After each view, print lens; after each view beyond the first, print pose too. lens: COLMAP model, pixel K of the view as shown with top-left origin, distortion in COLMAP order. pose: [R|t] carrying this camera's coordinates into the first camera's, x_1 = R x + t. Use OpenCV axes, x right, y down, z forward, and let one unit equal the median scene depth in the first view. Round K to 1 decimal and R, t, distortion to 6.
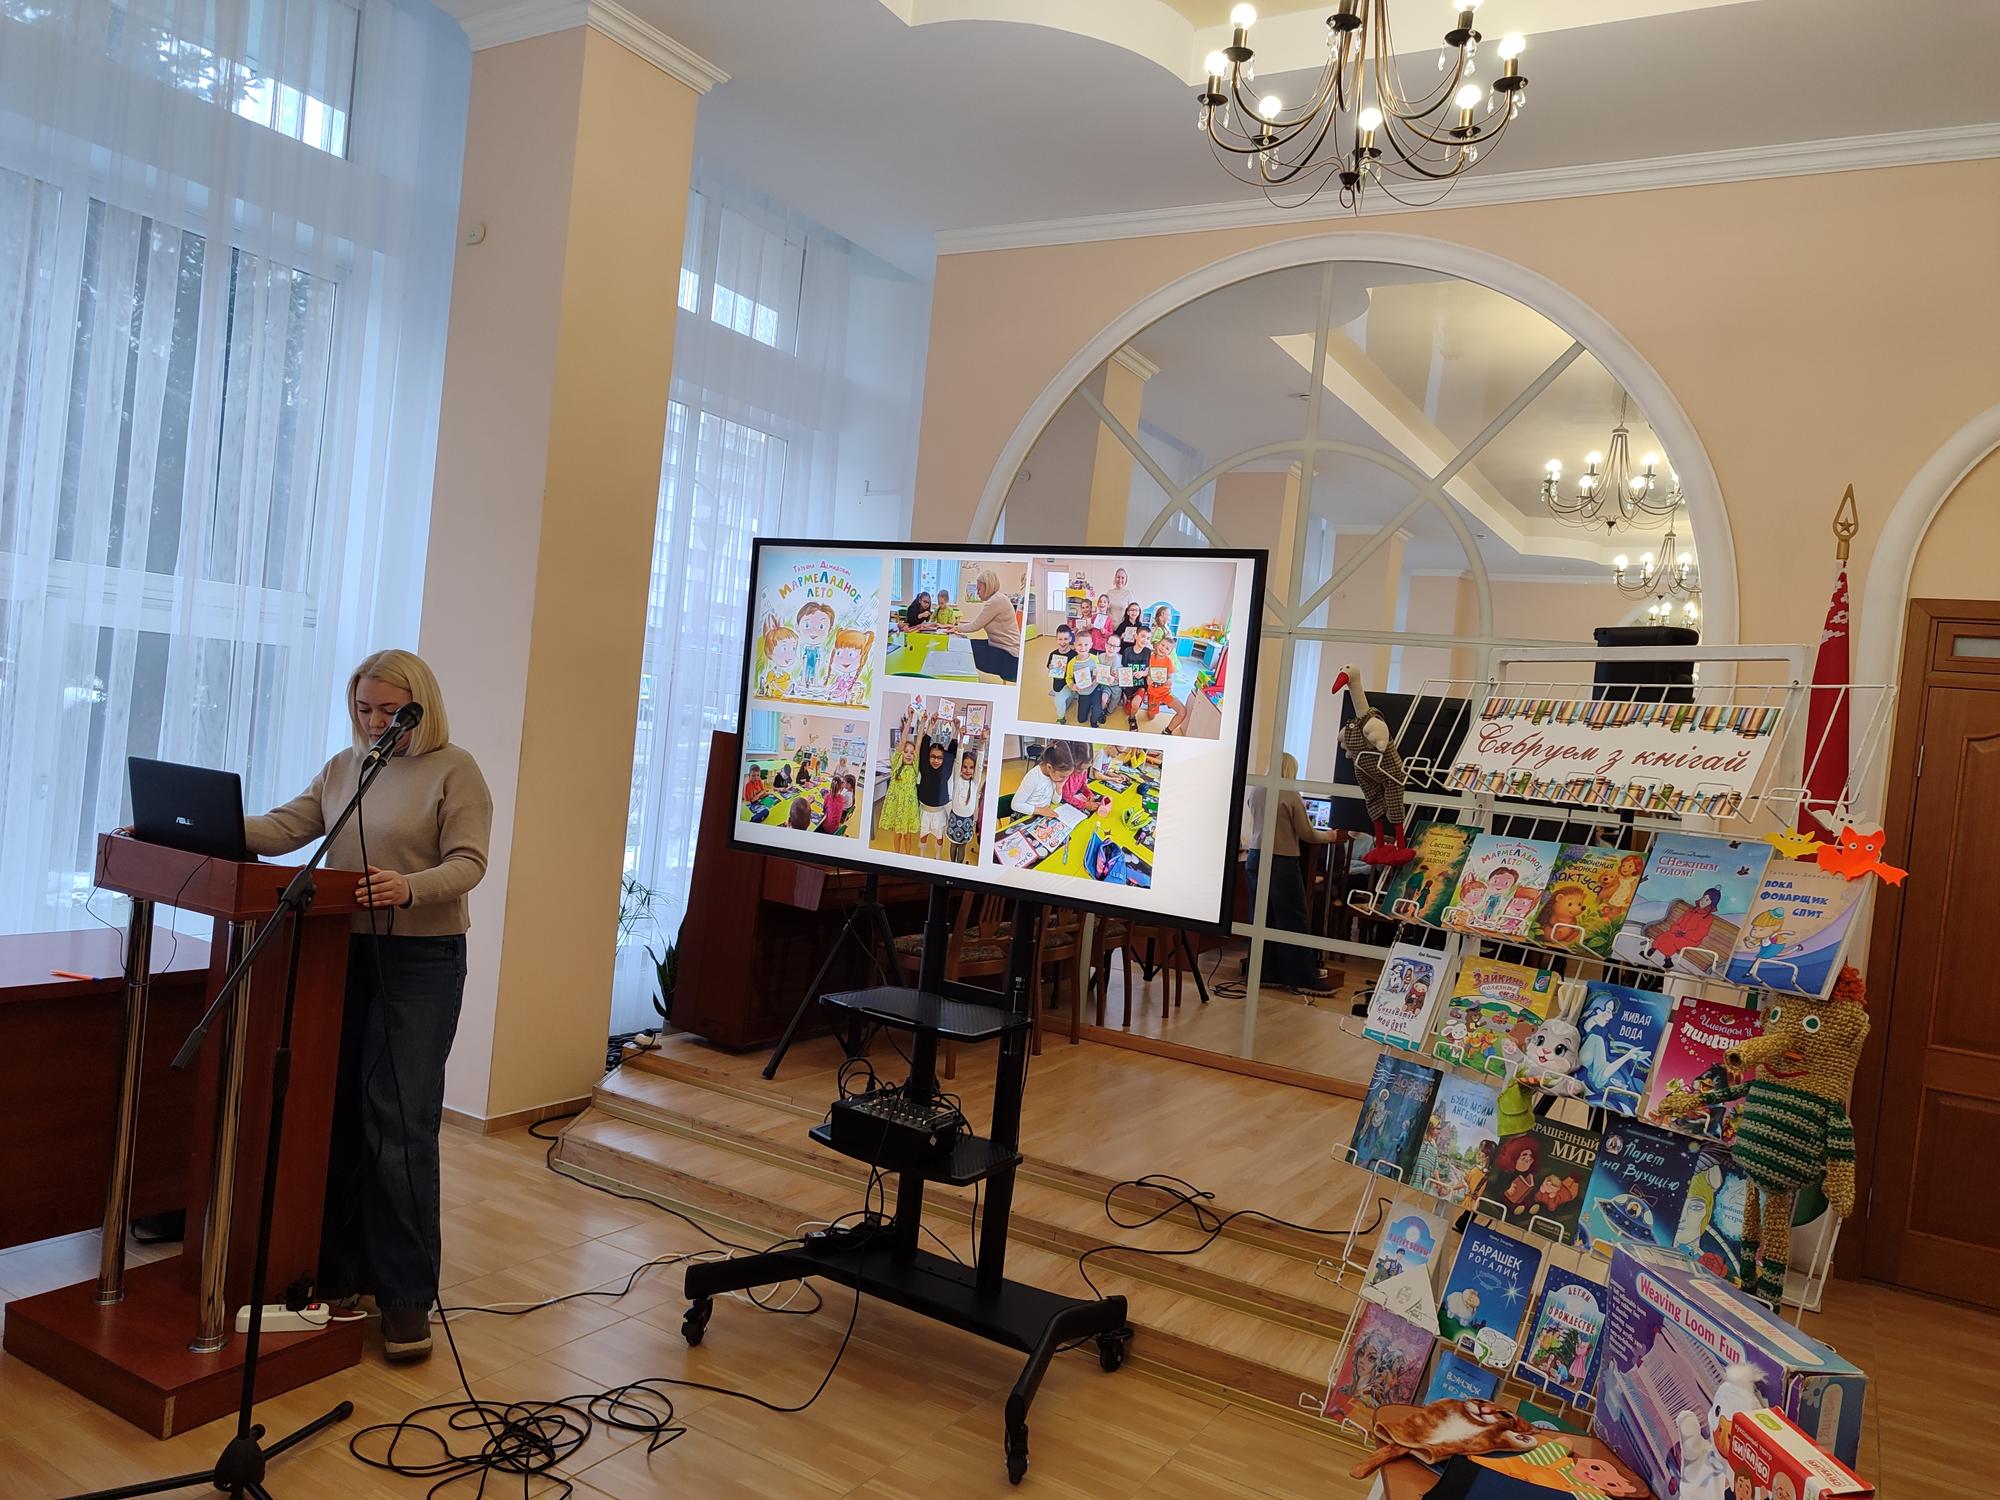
lens RADIAL K [[1452.3, 0, 1003.4], [0, 1452.3, 751.7], [0, 0, 1]] dist [0.016238, -0.009196]
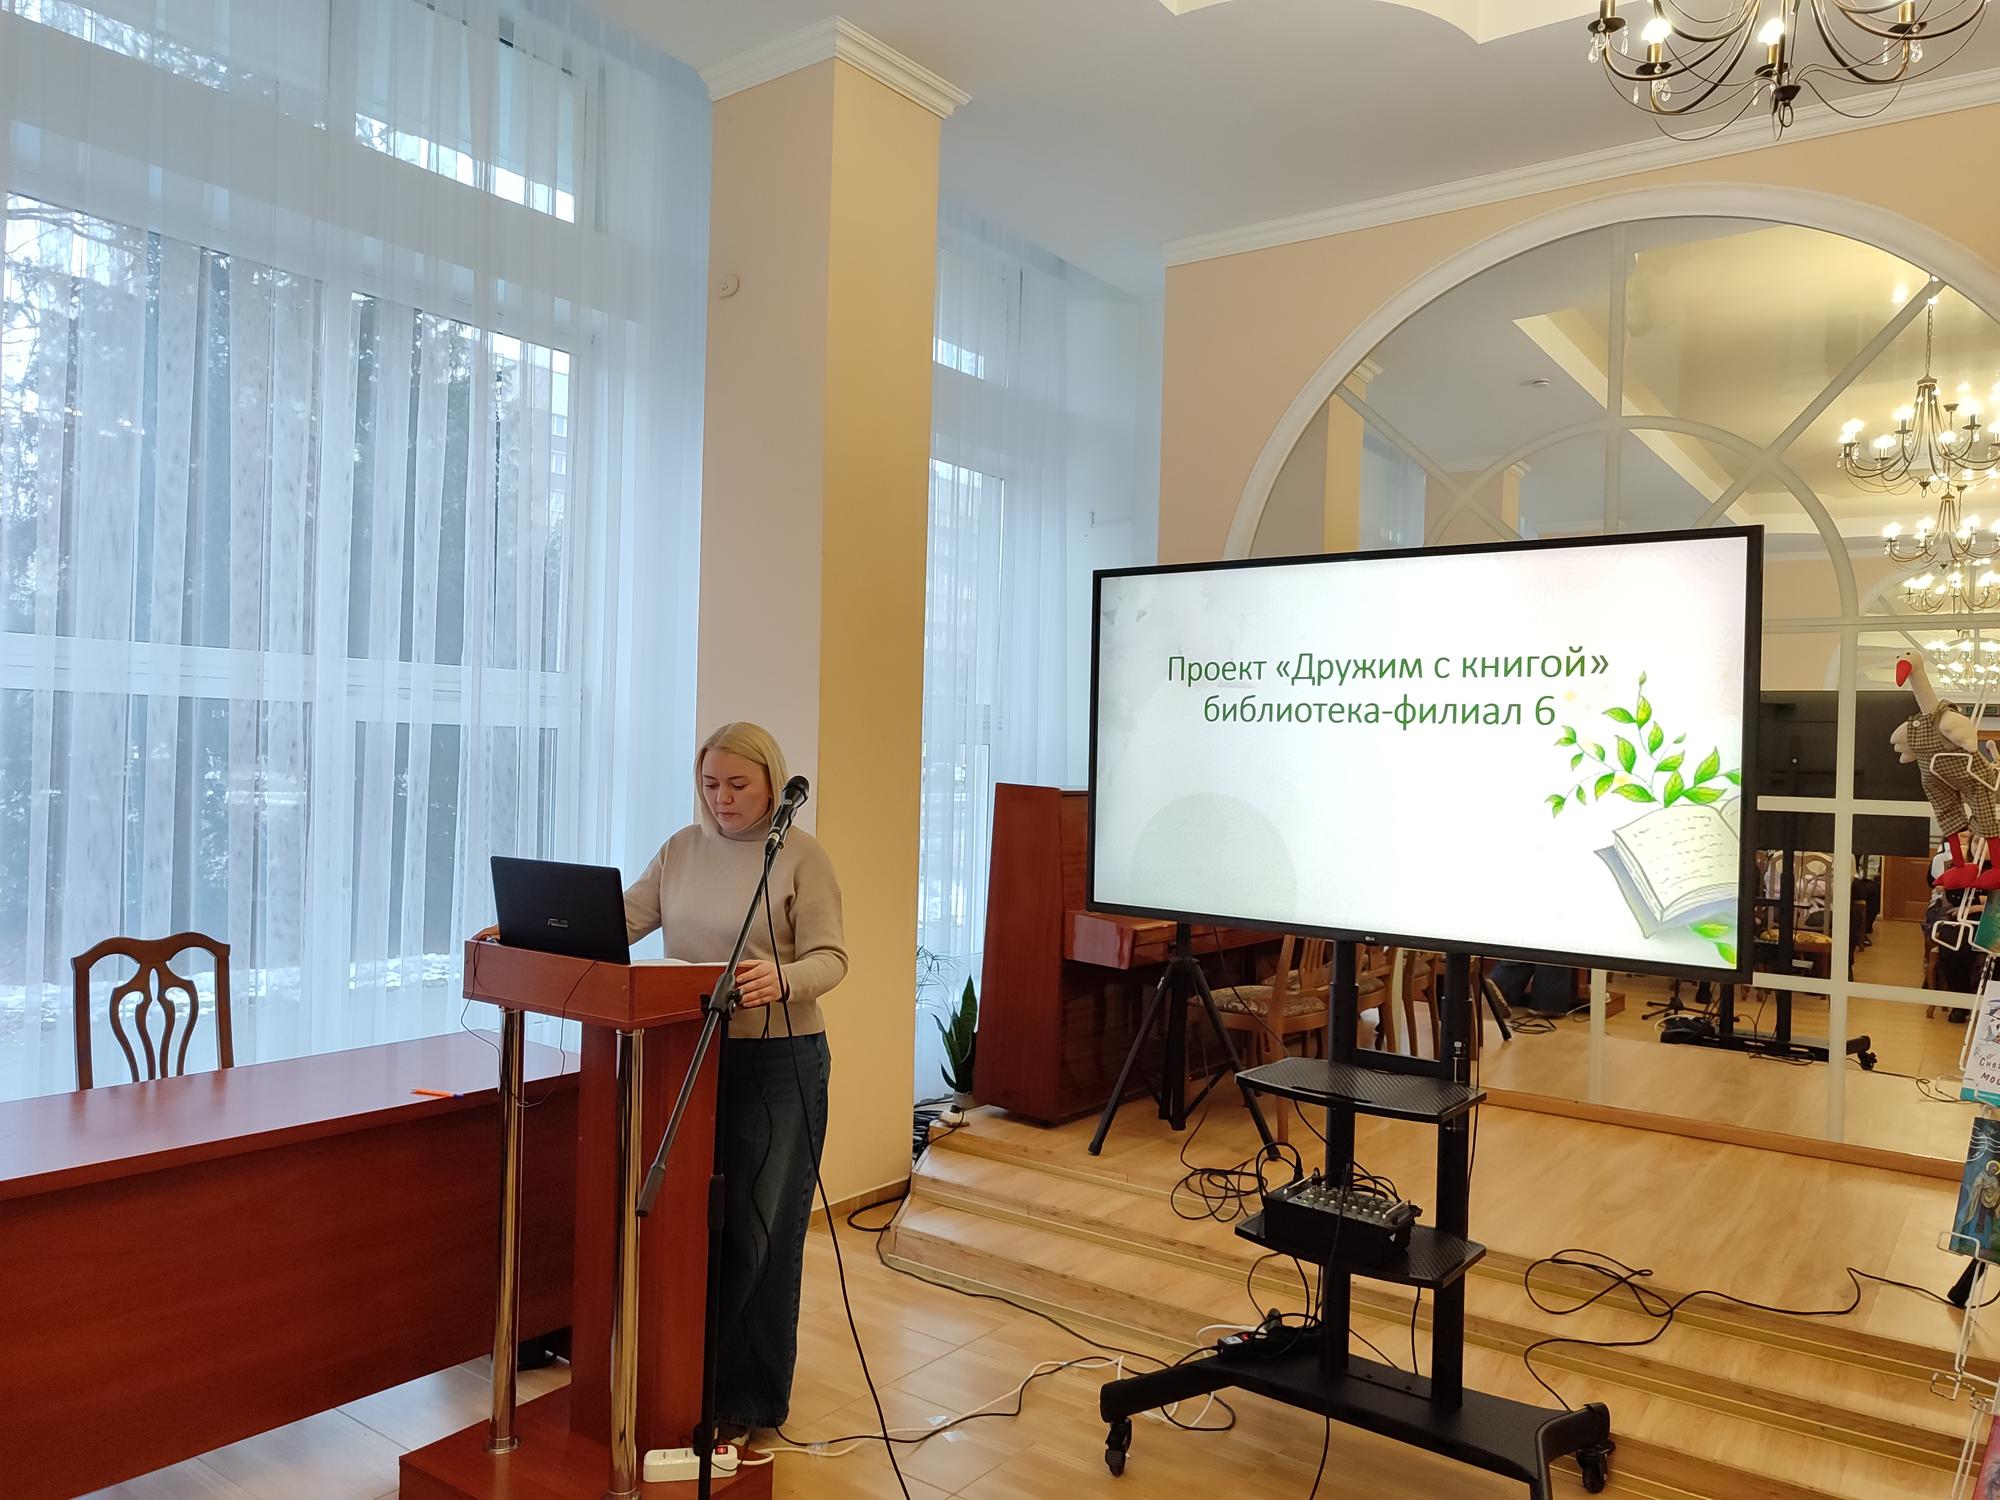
lens RADIAL K [[1452.3, 0, 999.3], [0, 1452.3, 751.5], [0, 0, 1]] dist [0.016238, -0.009196]
pose [[0.992580, -0.073516, -0.096850, -0.159472], [0.071006, 0.997051, -0.029116, -0.011843], [0.098705, 0.022023, 0.994873, 0.093703]]
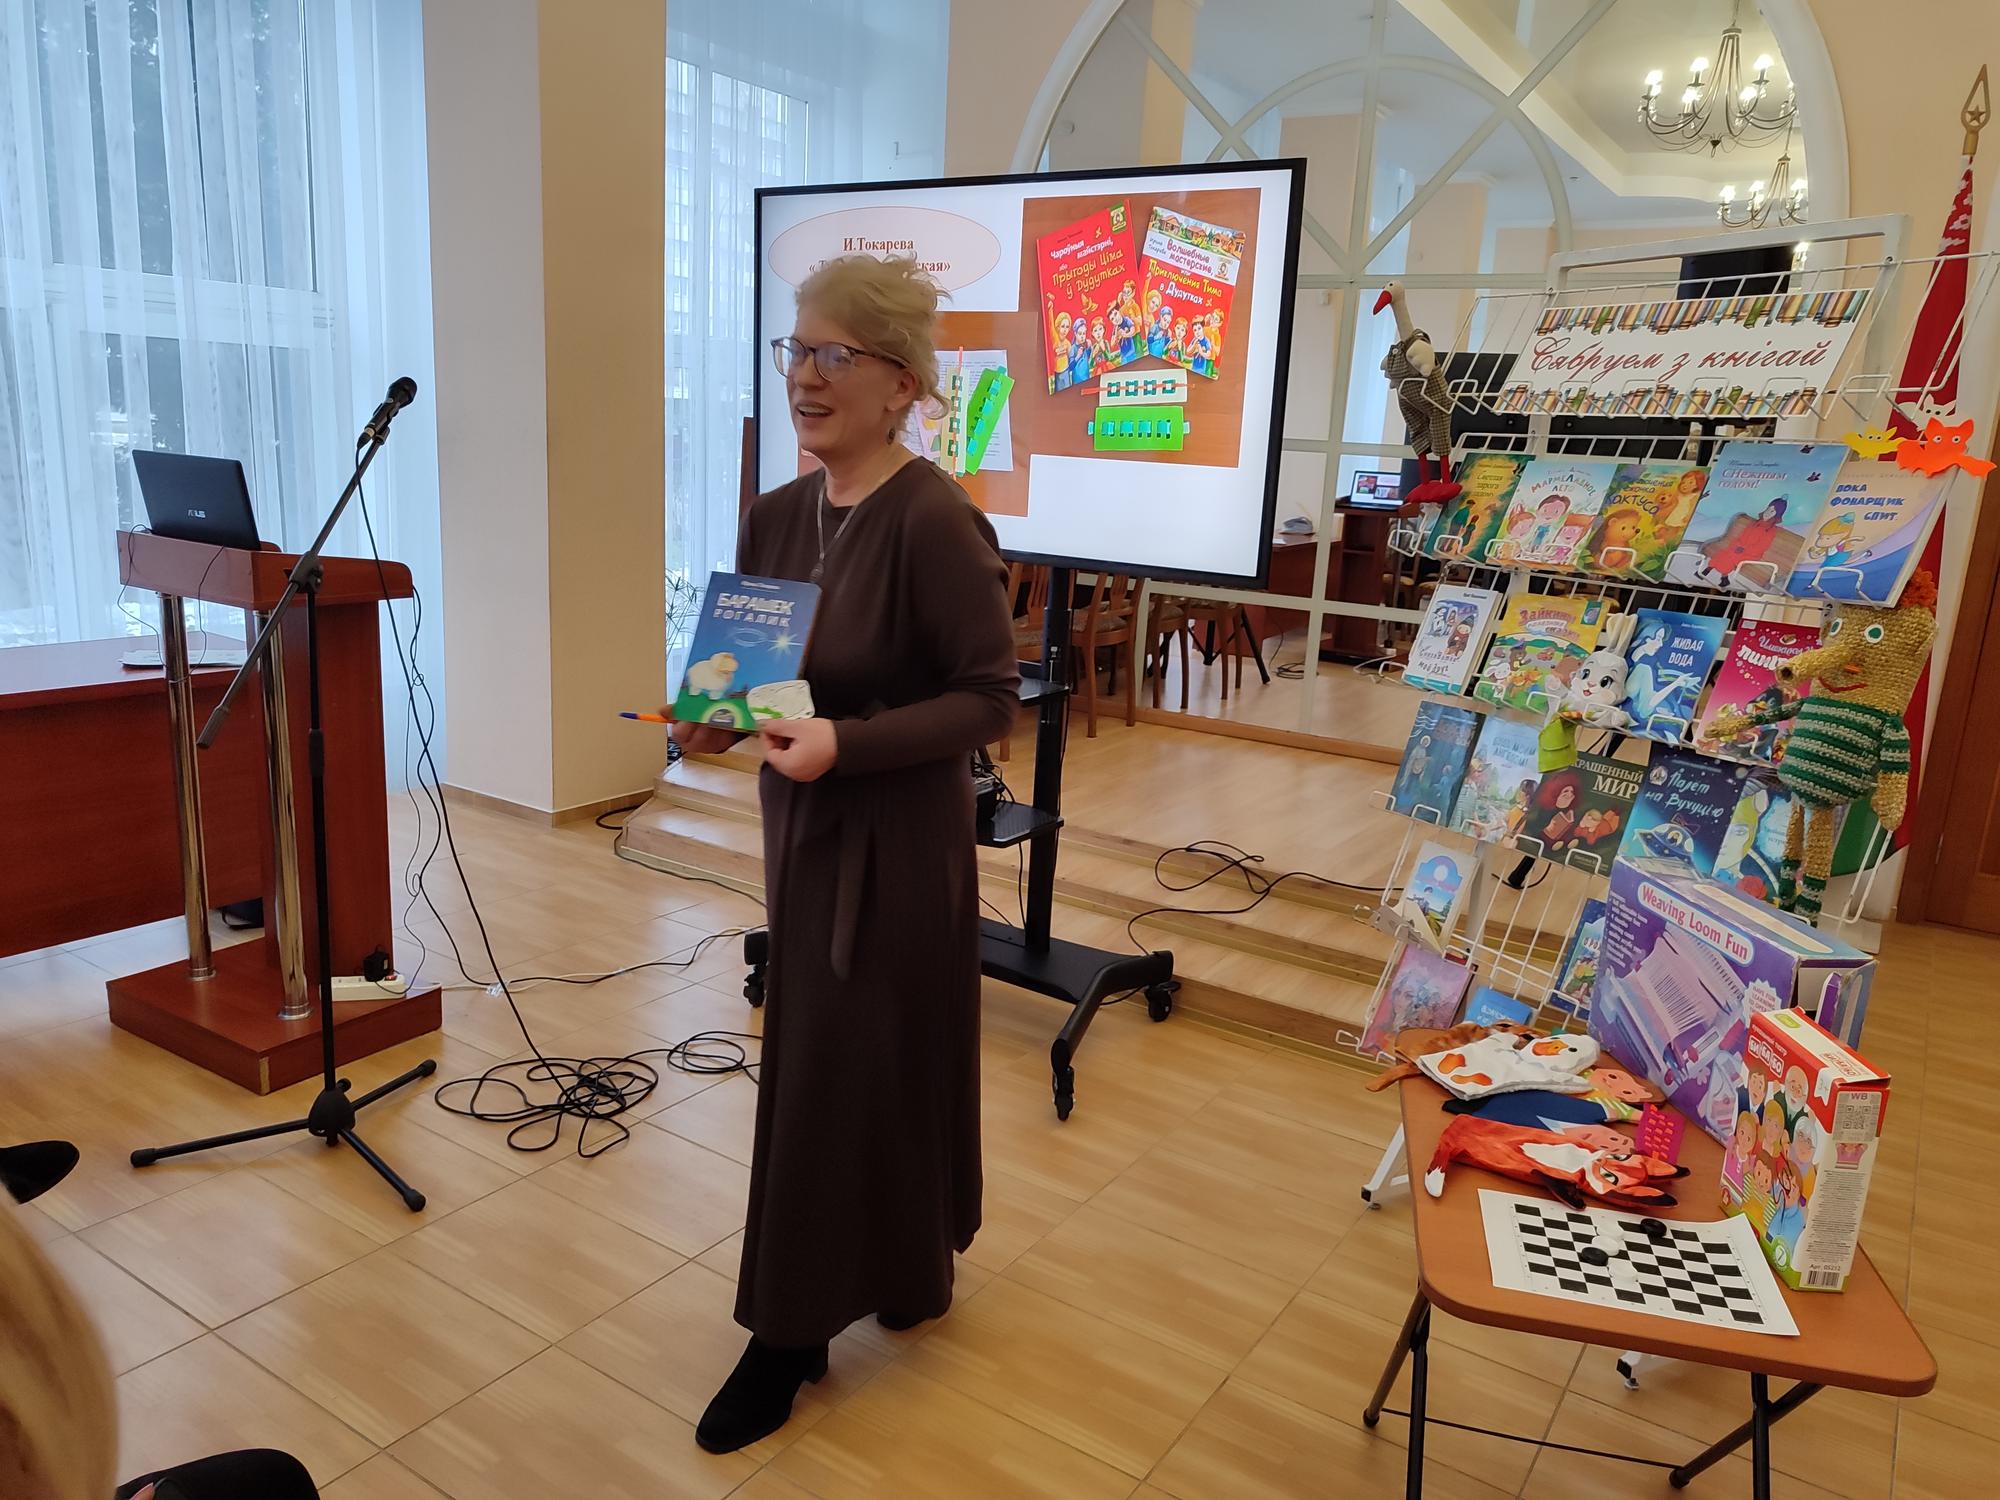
lens RADIAL K [[1452.3, 0, 1003.4], [0, 1452.3, 757.6], [0, 0, 1]] dist [0.016238, -0.009196]
pose [[0.997843, -0.034368, -0.055928, 0.027216], [0.044996, 0.978444, 0.201550, 0.029723], [0.047796, -0.203632, 0.977880, 0.024942]]
